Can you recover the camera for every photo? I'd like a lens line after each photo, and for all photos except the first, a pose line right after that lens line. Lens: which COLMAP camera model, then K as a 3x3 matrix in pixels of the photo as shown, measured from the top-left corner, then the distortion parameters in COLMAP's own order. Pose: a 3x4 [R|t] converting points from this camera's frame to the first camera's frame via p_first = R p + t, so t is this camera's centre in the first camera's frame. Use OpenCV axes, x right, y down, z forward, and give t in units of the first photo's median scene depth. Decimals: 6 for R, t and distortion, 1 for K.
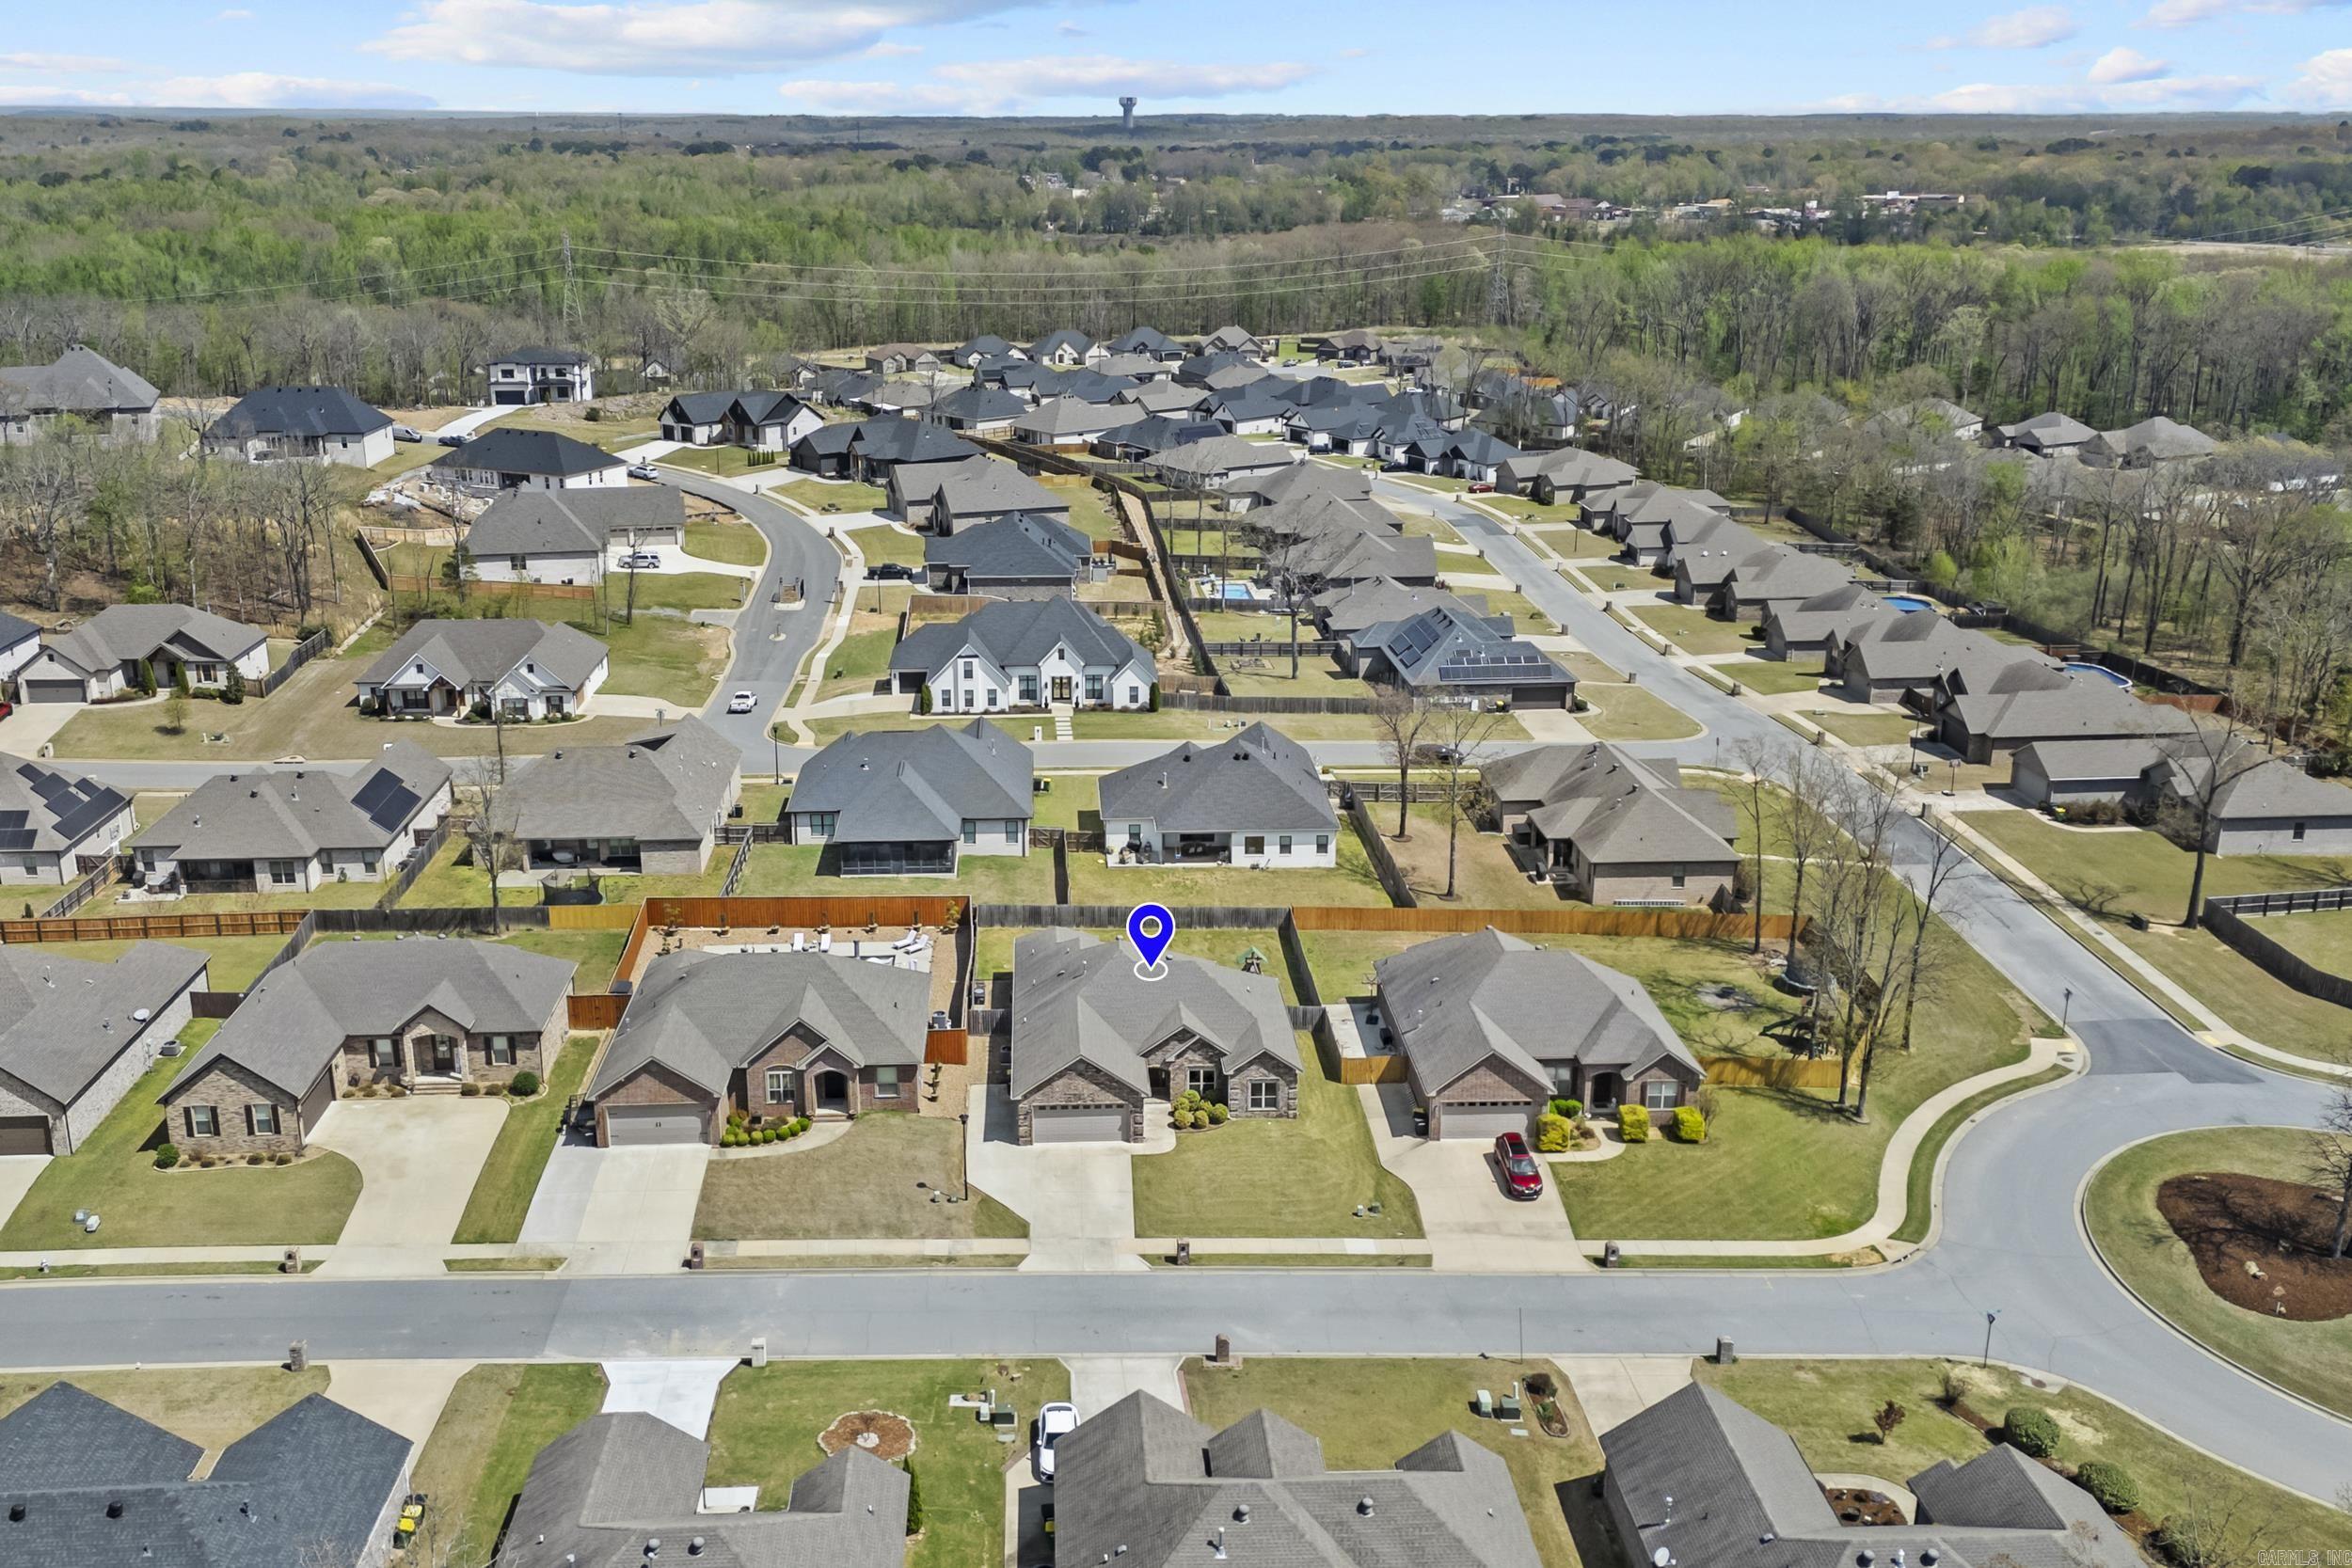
lens RADIAL K [[2197.2, 0, 1125.8], [0, 2197.2, 789.4], [0, 0, 1]] dist [0.130847, -0.764532]
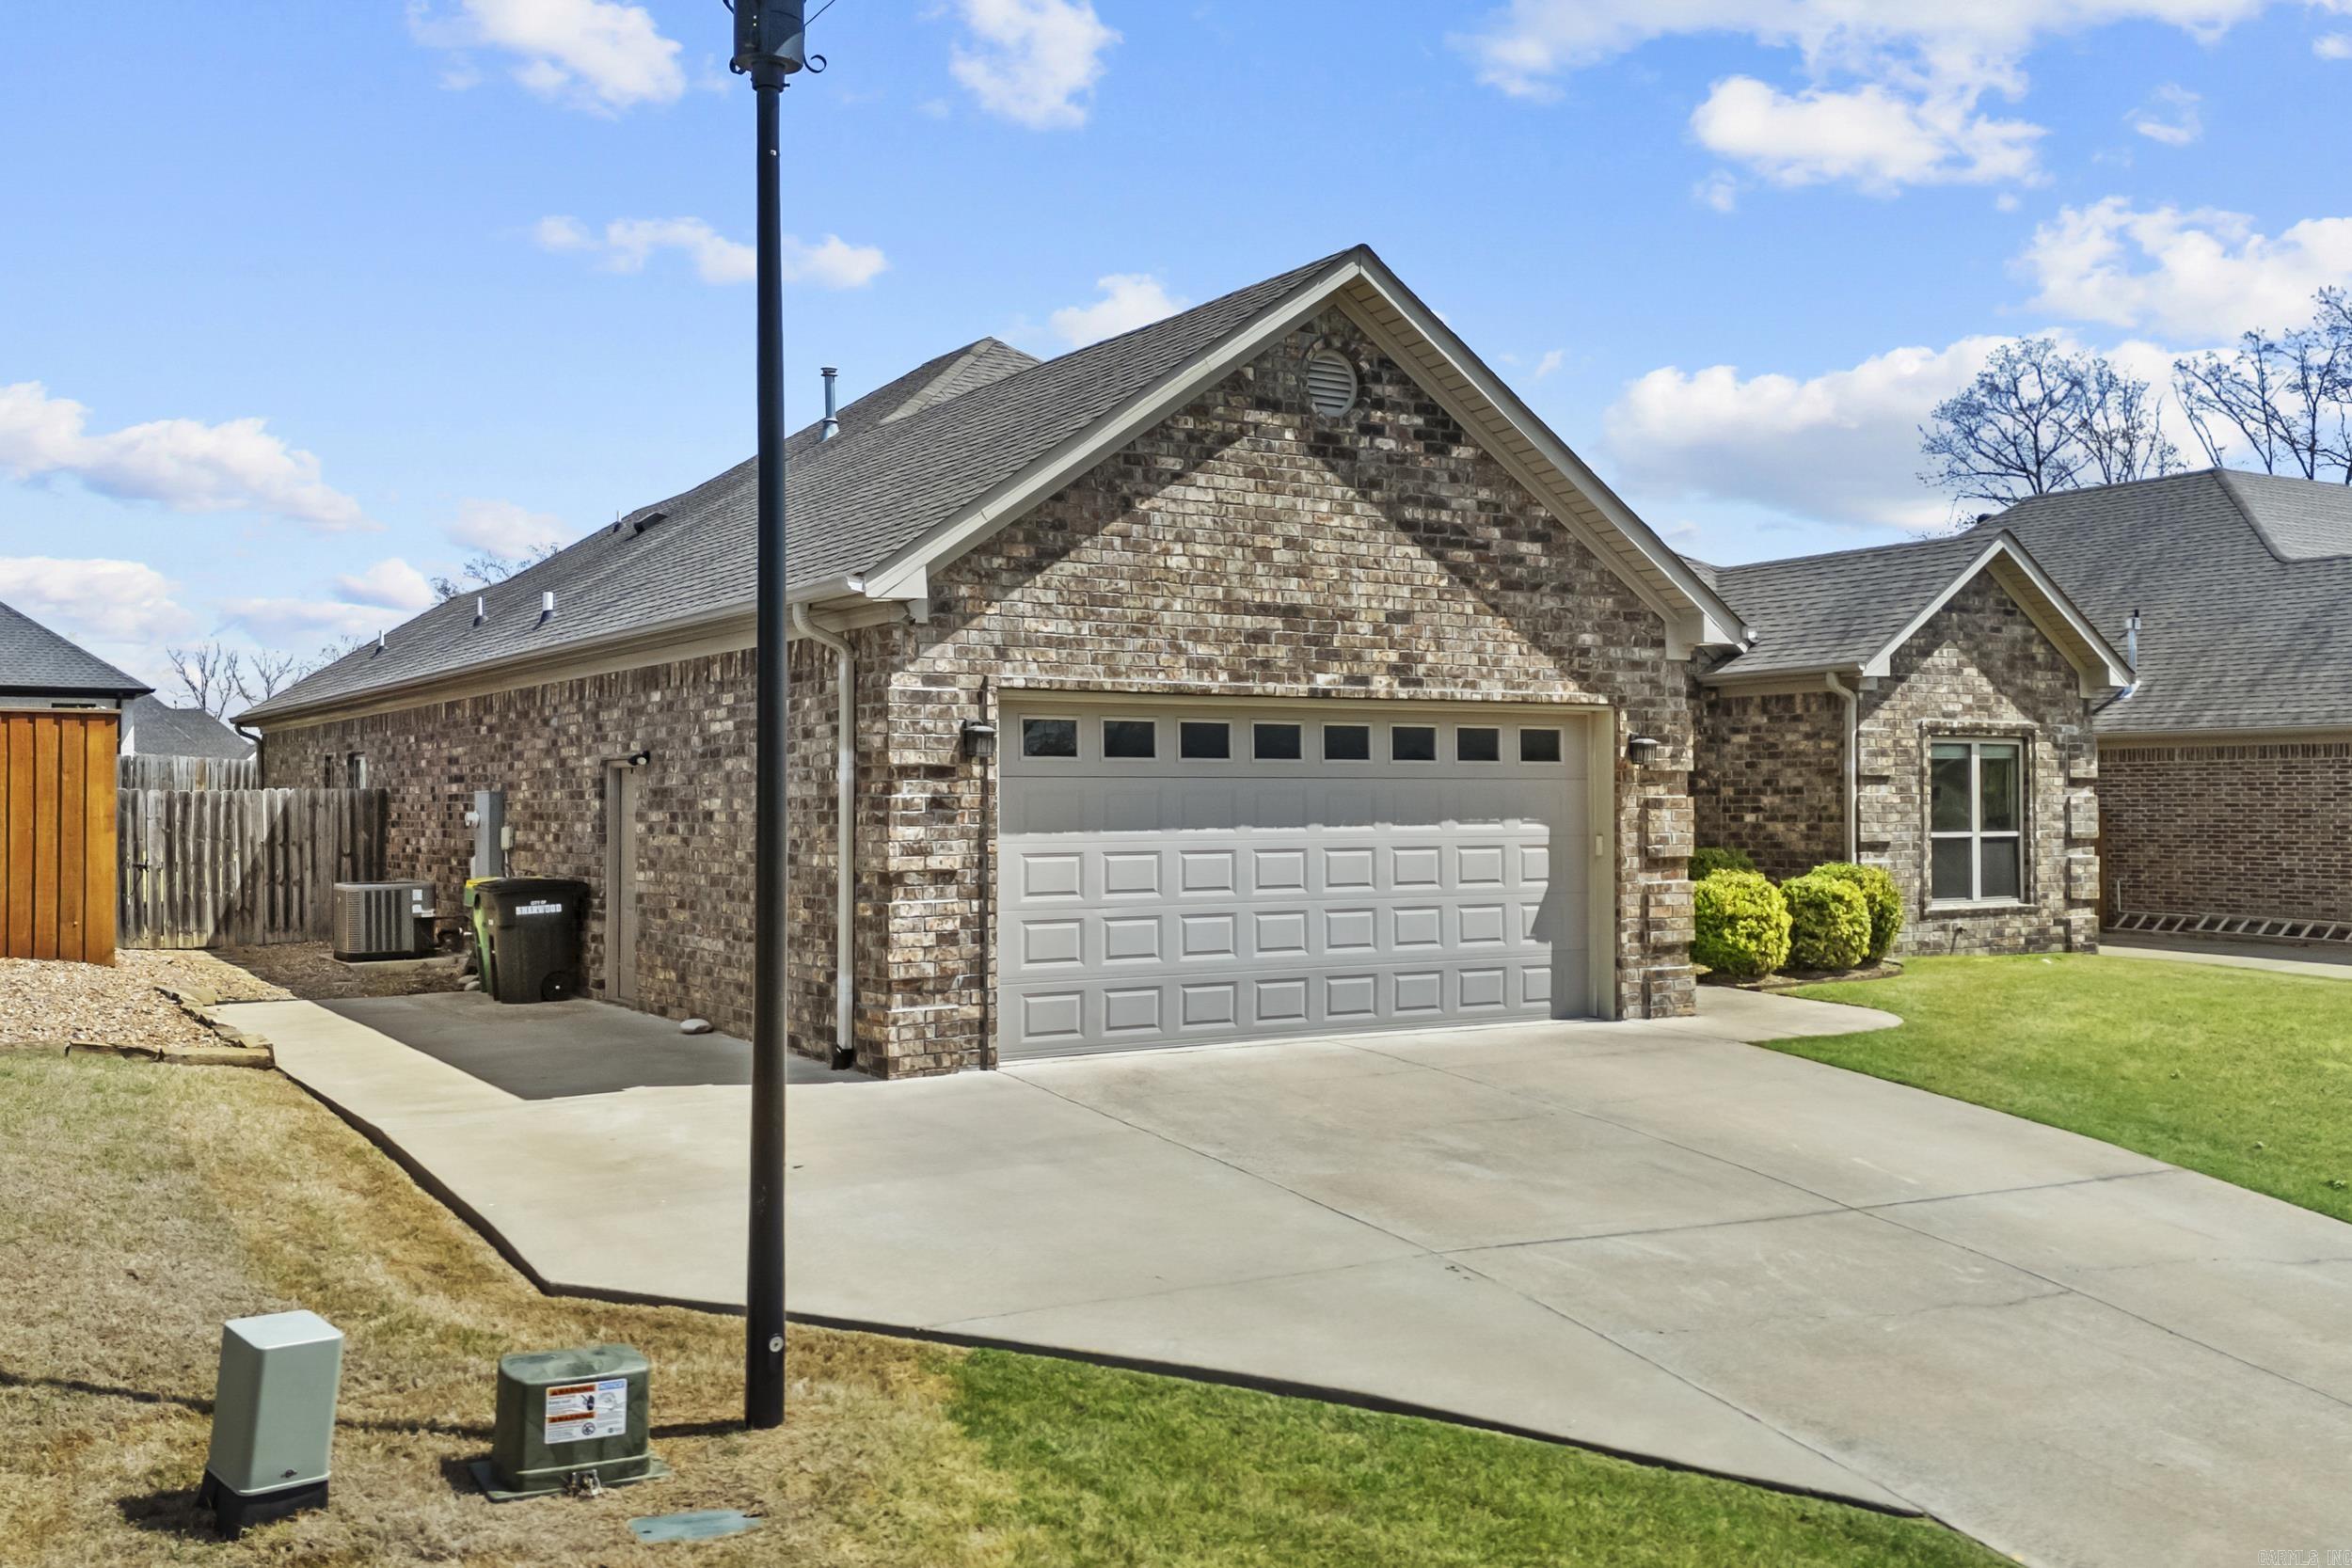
lens RADIAL K [[2197.2, 0, 1125.8], [0, 2197.2, 789.4], [0, 0, 1]] dist [0.130847, -0.764532]
pose [[0.886415, 0.004019, 0.462874, -0.088156], [0.132847, 0.955687, -0.262705, 0.175670], [-0.443418, 0.294358, 0.846601, 0.874193]]
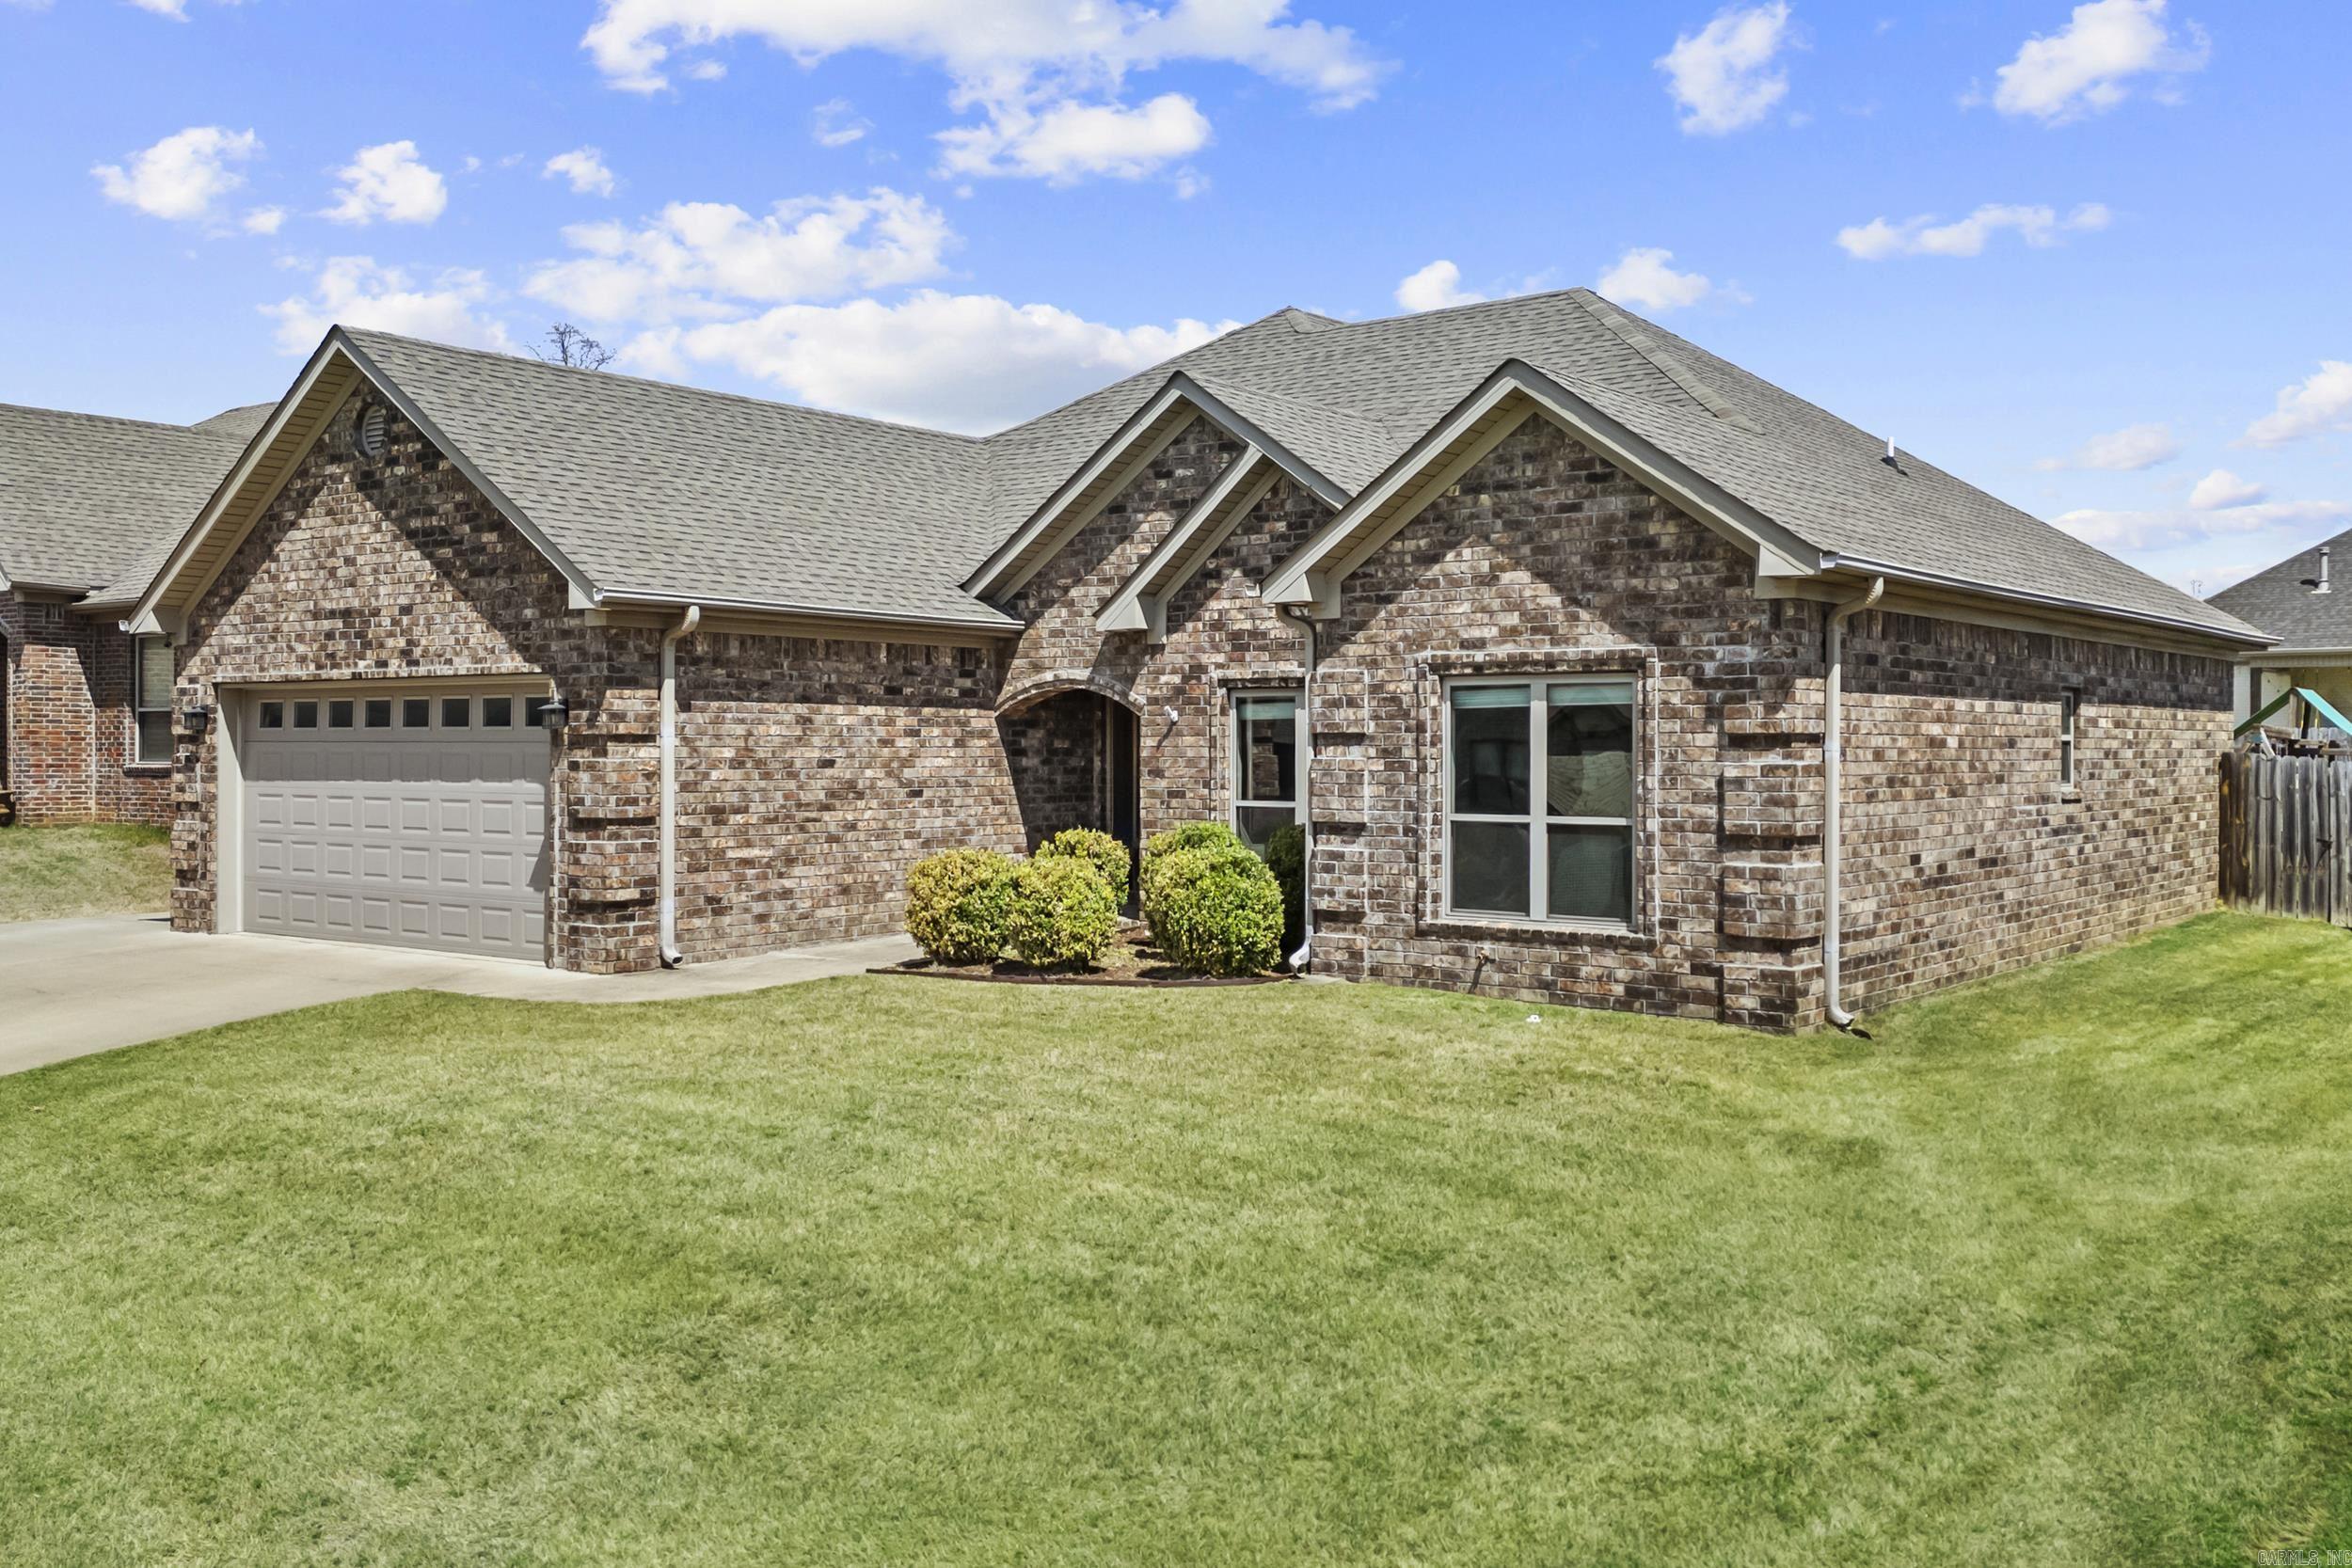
lens RADIAL K [[2197.2, 0, 1125.8], [0, 2197.2, 789.4], [0, 0, 1]] dist [0.130847, -0.764532]
pose [[0.743563, 0.018540, -0.668408, 0.128808], [-0.197888, 0.960939, -0.193484, 0.167002], [0.638713, 0.276138, 0.718188, 0.896243]]
